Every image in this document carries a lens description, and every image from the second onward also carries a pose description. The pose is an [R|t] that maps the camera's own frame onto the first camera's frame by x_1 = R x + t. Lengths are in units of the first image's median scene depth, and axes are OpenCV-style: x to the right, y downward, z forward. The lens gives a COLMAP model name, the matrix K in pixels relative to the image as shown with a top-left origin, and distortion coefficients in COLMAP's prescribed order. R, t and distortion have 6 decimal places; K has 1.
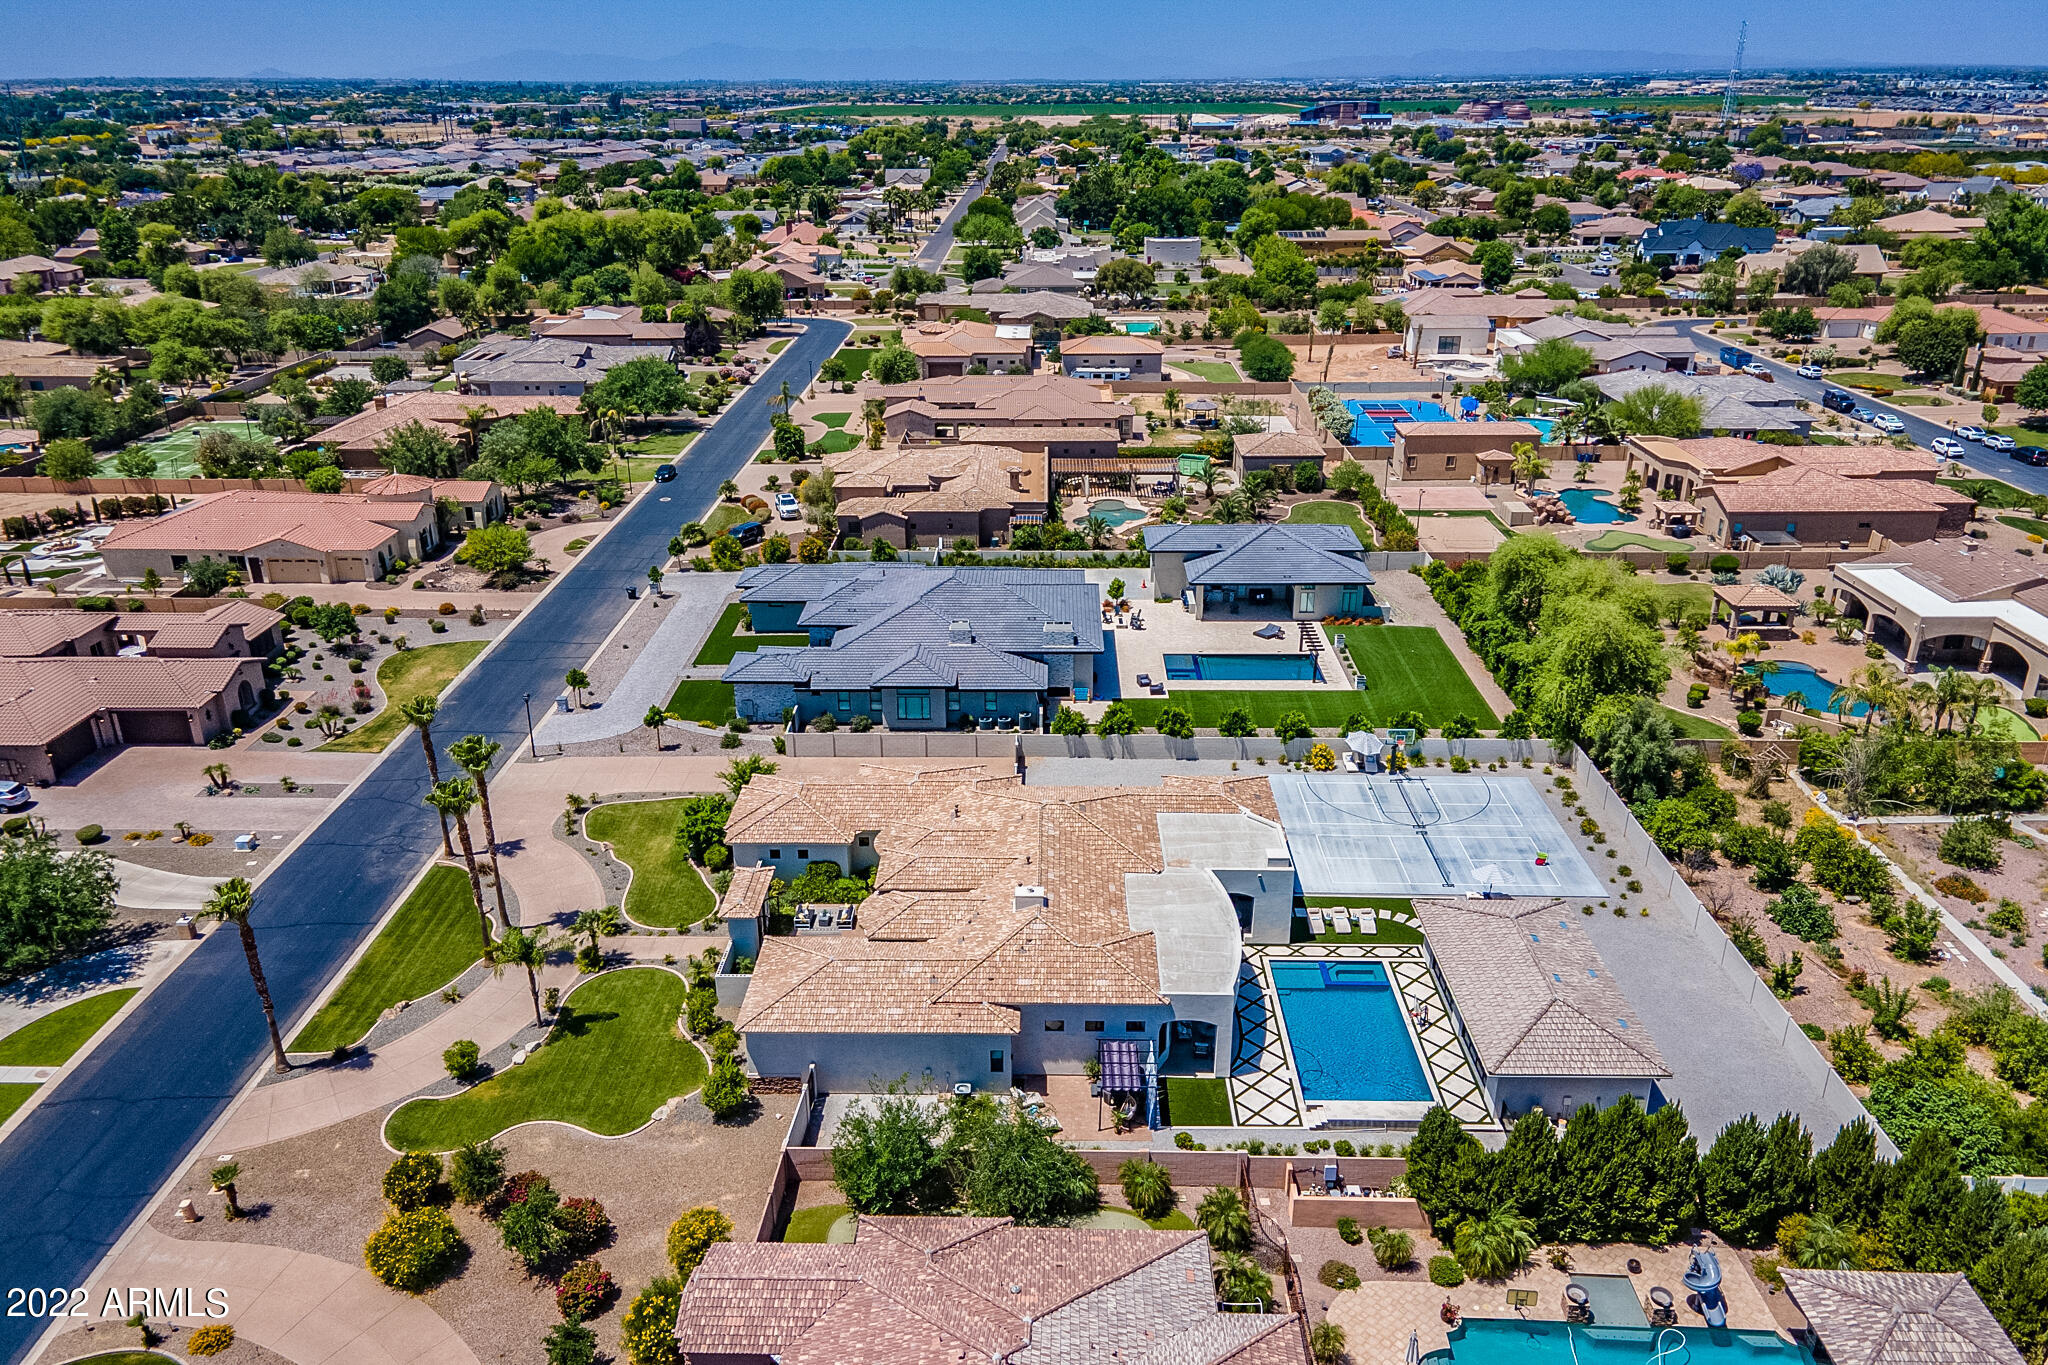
lens RADIAL K [[1493.7, 0, 1020.7], [0, 1493.7, 697.9], [0, 0, 1]] dist [0.020712, 0.044104]
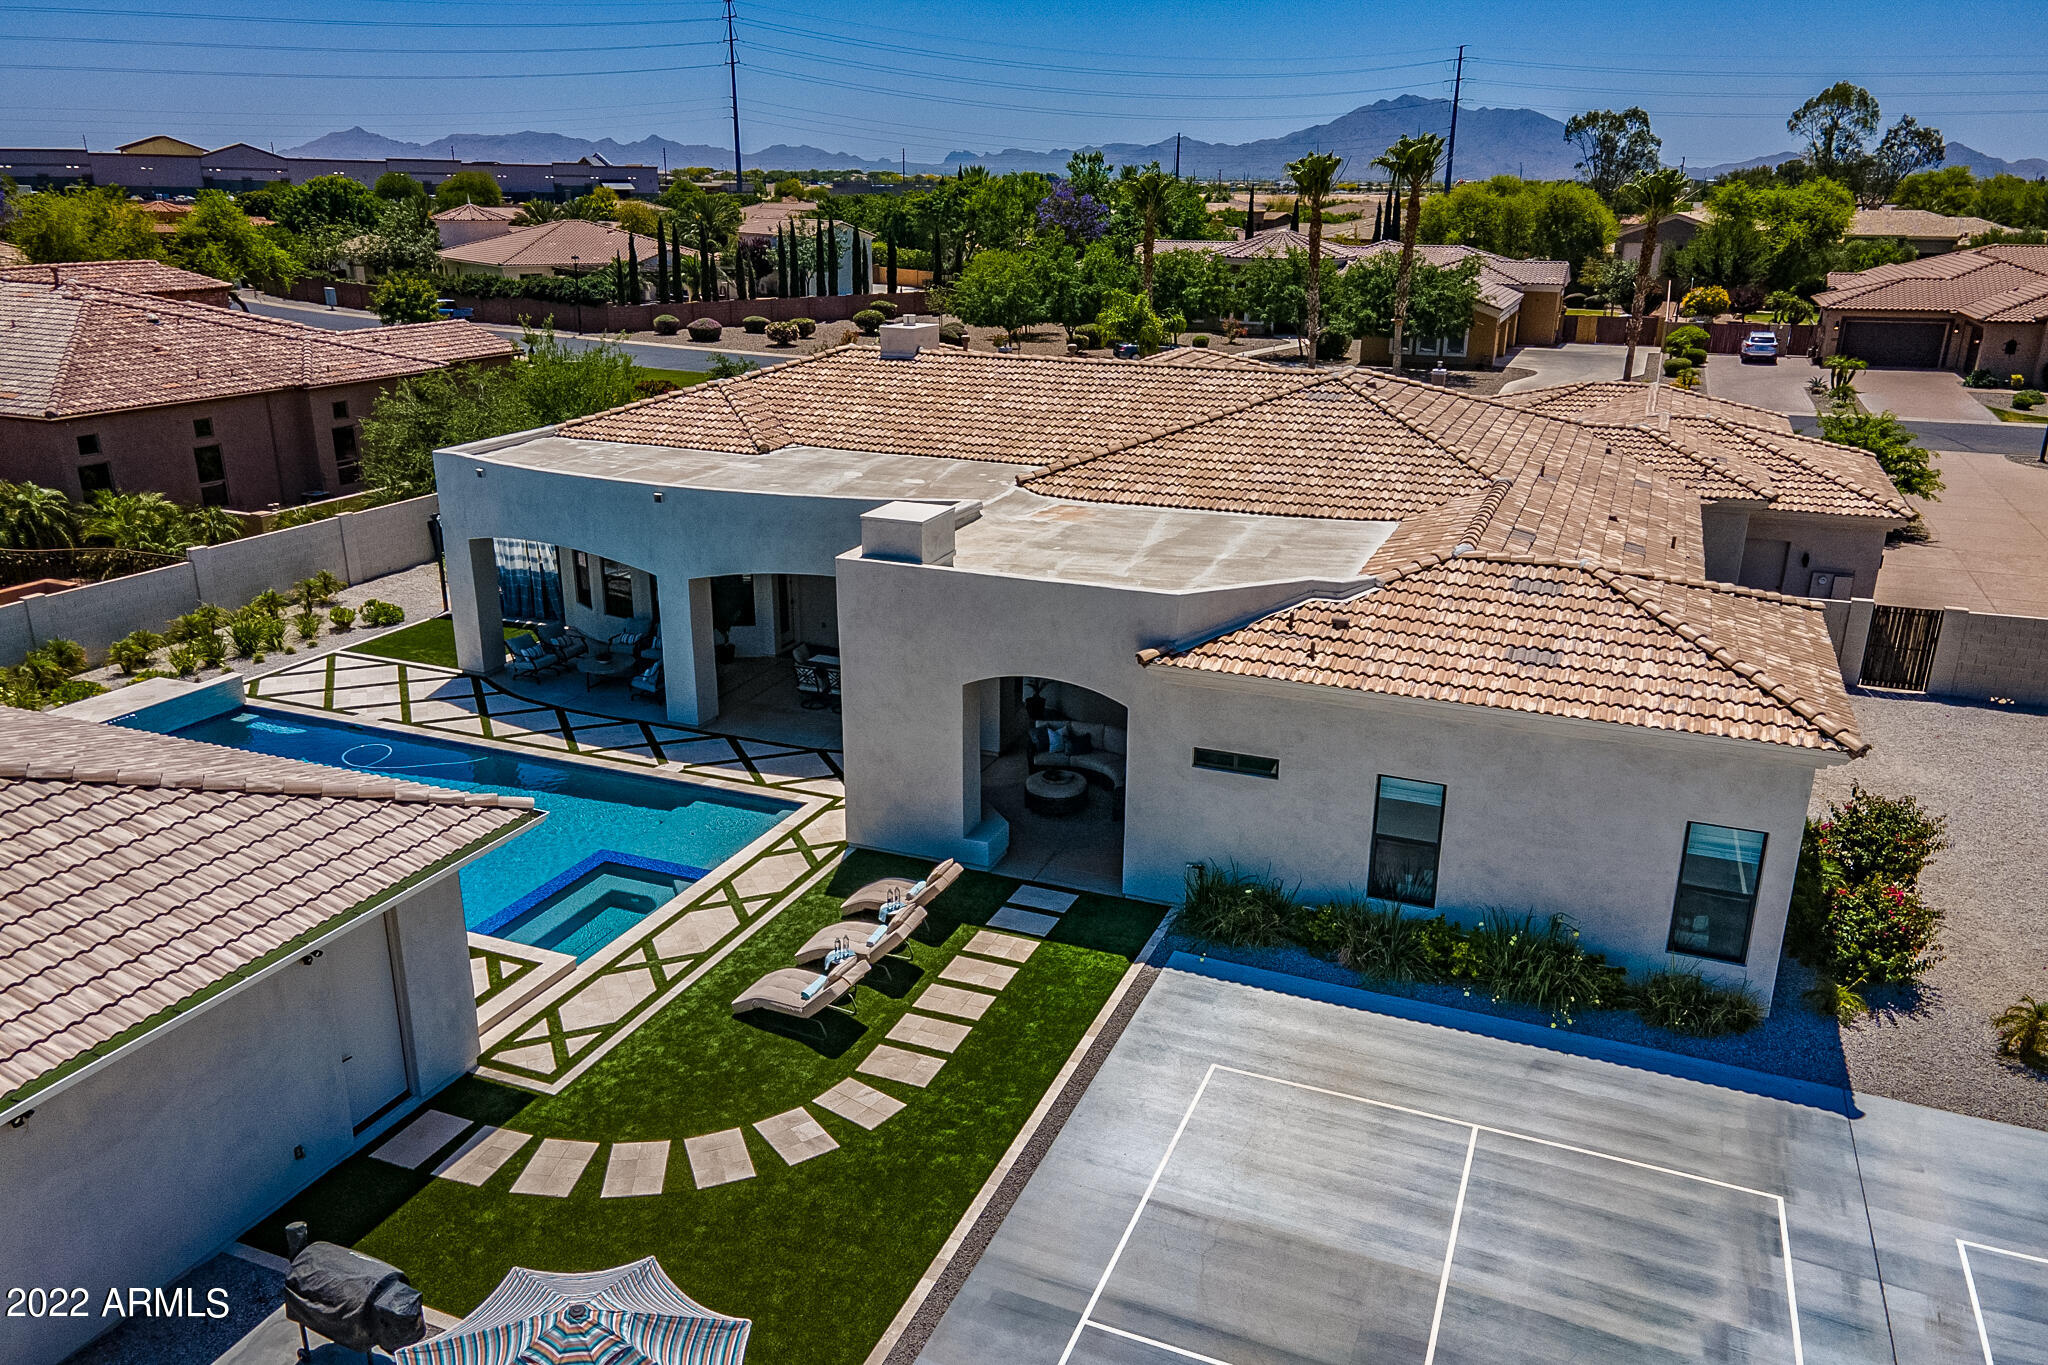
lens RADIAL K [[1493.7, 0, 1020.7], [0, 1493.7, 697.9], [0, 0, 1]] dist [0.020712, 0.044104]
pose [[-0.365200, 0.304848, -0.879600, 0.431816], [-0.366277, 0.821602, 0.436820, 0.005306], [0.855845, 0.481704, -0.188390, 1.126574]]
